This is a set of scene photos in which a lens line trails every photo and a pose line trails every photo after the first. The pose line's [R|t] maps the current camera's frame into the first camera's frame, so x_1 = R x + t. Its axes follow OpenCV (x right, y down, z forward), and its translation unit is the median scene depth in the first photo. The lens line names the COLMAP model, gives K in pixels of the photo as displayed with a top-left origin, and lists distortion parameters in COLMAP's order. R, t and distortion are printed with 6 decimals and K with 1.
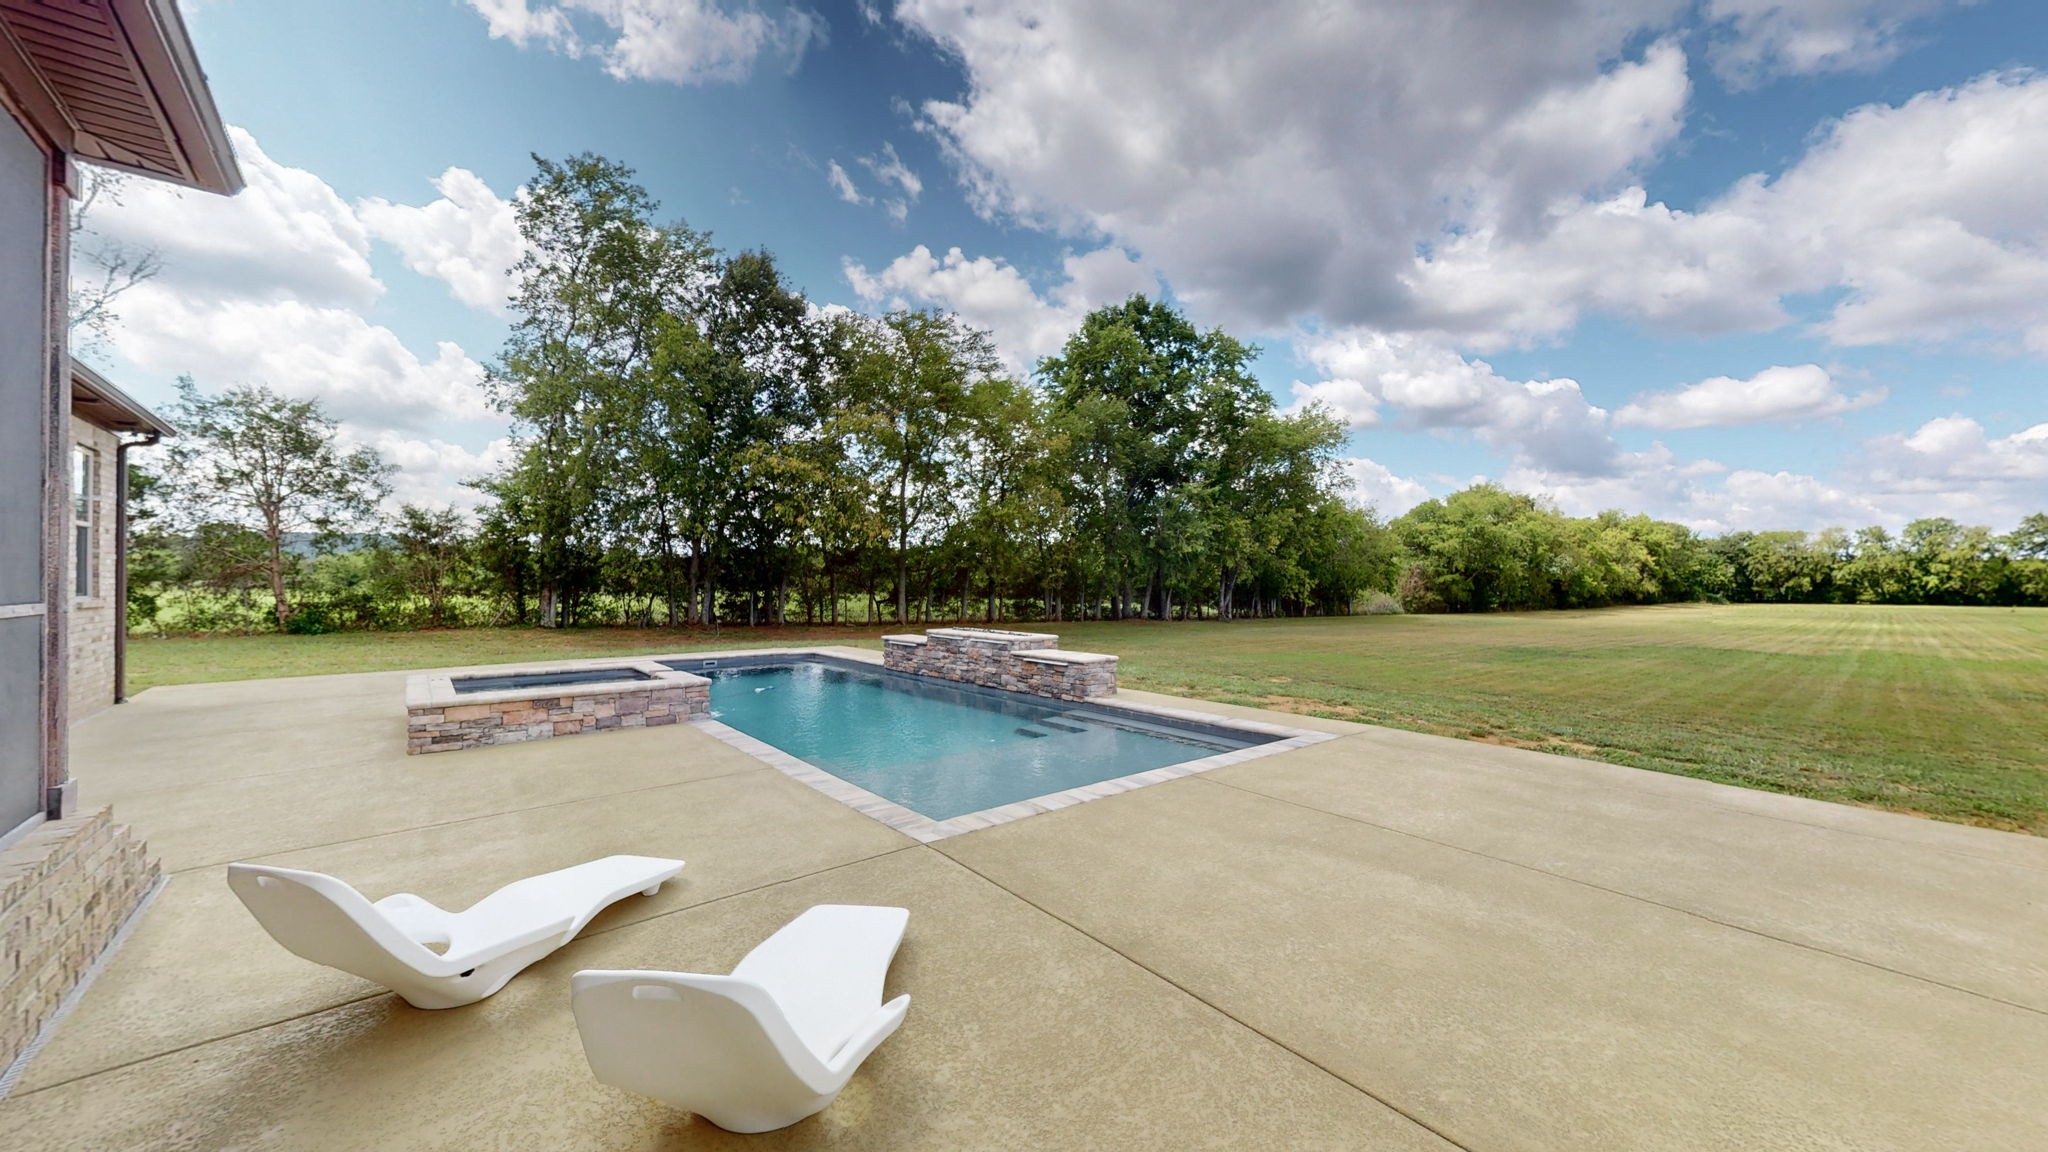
lens RADIAL K [[757.5, 0, 1032.1], [0, 757.5, 585.1], [0, 0, 1]] dist [-0.000513, 0.000015]
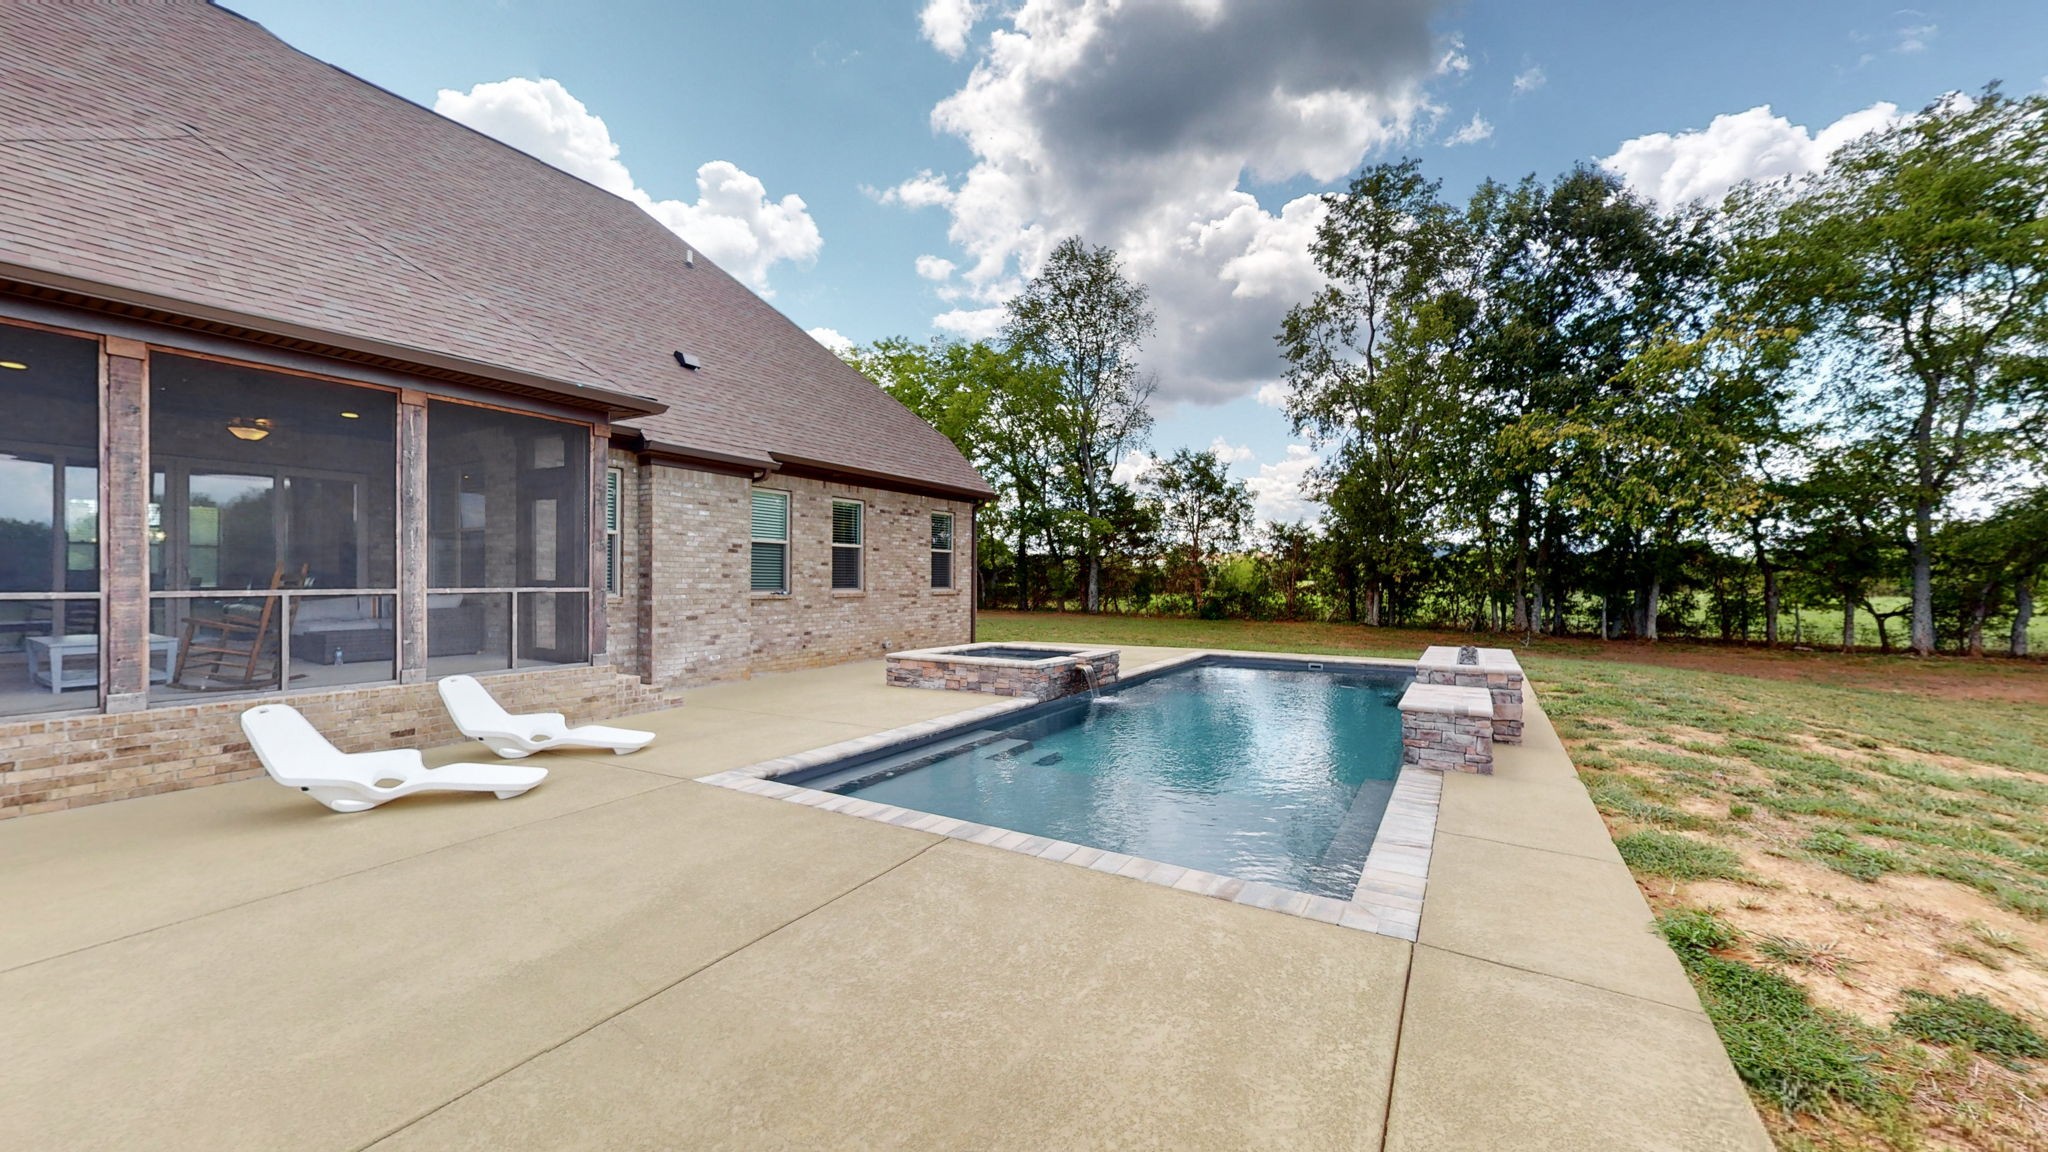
lens RADIAL K [[757.5, 0, 1009.6], [0, 757.5, 576.3], [0, 0, 1]] dist [-0.000513, 0.000015]
pose [[0.310689, -0.008530, -0.950473, 0.271719], [-0.003705, 0.999941, -0.010186, 0.000232], [0.950504, 0.006686, 0.310639, 0.237915]]
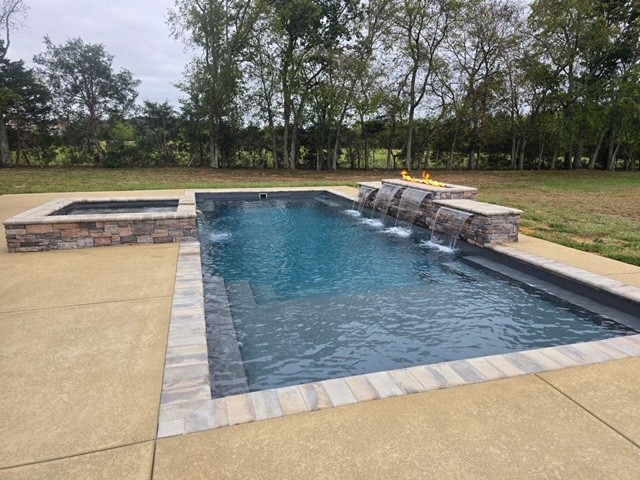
lens RADIAL K [[432.5, 0, 321.3], [0, 432.5, 244.4], [0, 0, 1]] dist [0.042766, -0.026042]
pose [[0.916278, 0.091222, -0.390018, 0.048256], [-0.001123, 0.974302, 0.225243, -0.001597], [0.400542, -0.205948, 0.892834, 0.140144]]
